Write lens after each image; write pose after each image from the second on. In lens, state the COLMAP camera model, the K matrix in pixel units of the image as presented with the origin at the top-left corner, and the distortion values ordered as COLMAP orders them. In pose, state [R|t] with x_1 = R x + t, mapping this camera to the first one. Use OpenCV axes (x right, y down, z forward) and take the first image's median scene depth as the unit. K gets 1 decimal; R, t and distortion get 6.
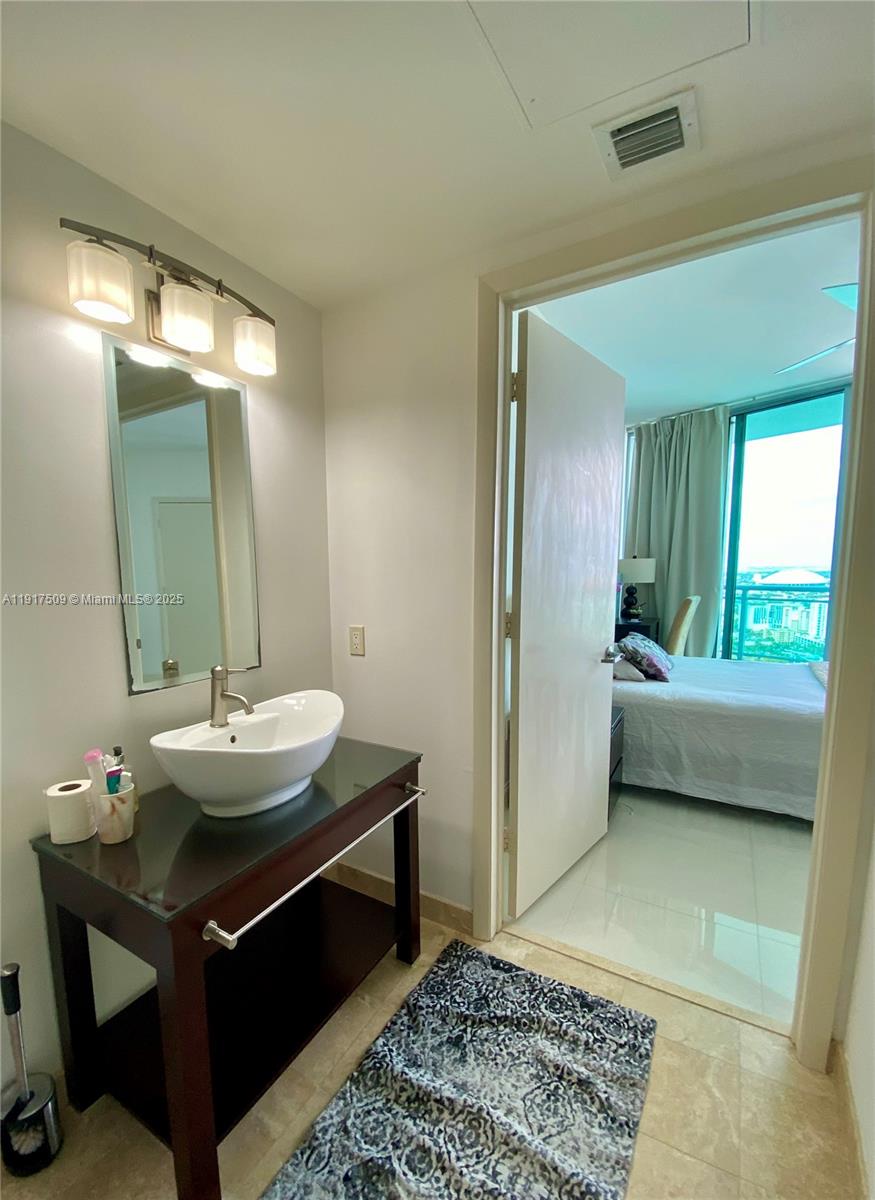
lens RADIAL K [[512.7, 0, 379.8], [0, 512.7, 629.8], [0, 0, 1]] dist [-0.032501, -0.001807]
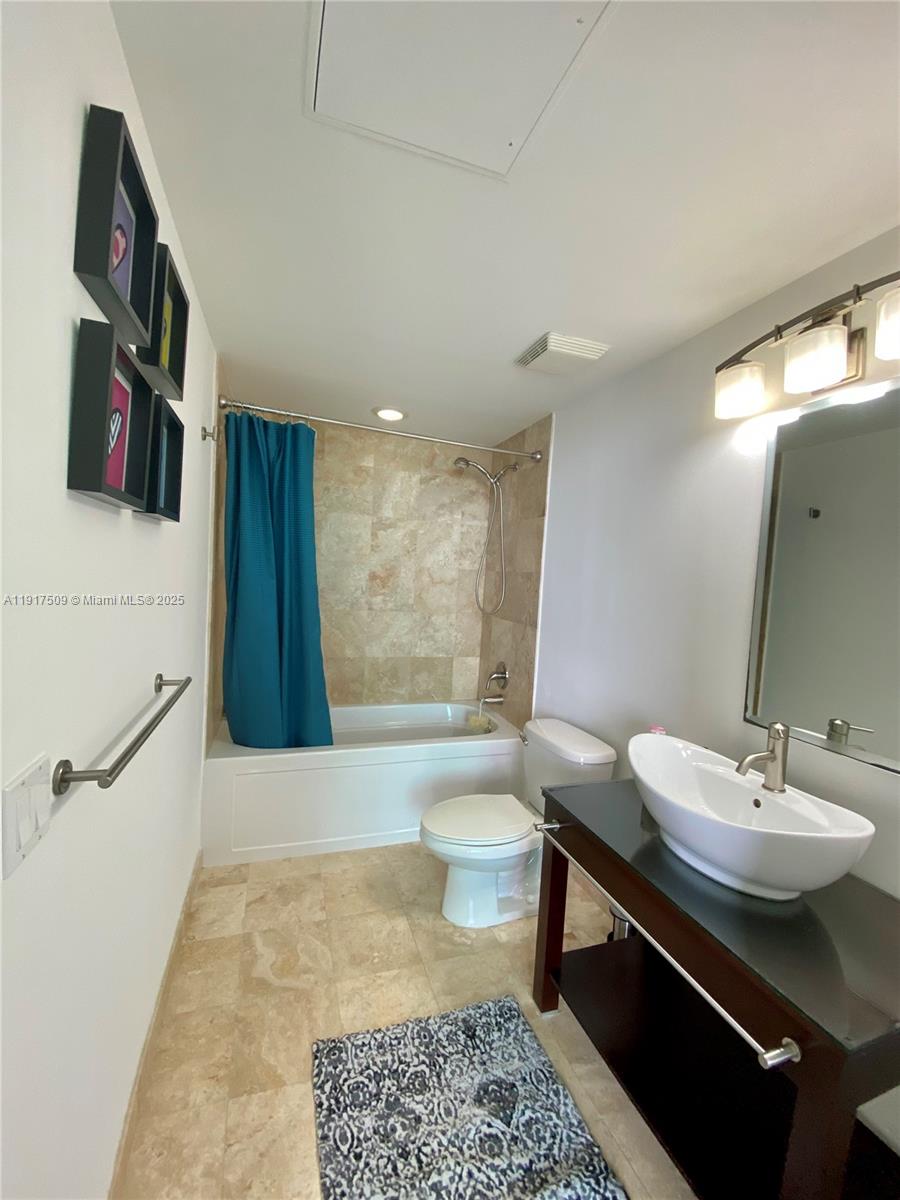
lens RADIAL K [[483.5, 0, 456.1], [0, 483.5, 596.7], [0, 0, 1]] dist [0.012796, -0.016731]
pose [[-0.609866, 0.017776, -0.792305, 0.904656], [-0.136875, 0.982362, 0.127398, -0.230272], [0.780595, 0.186143, -0.596676, 1.286207]]
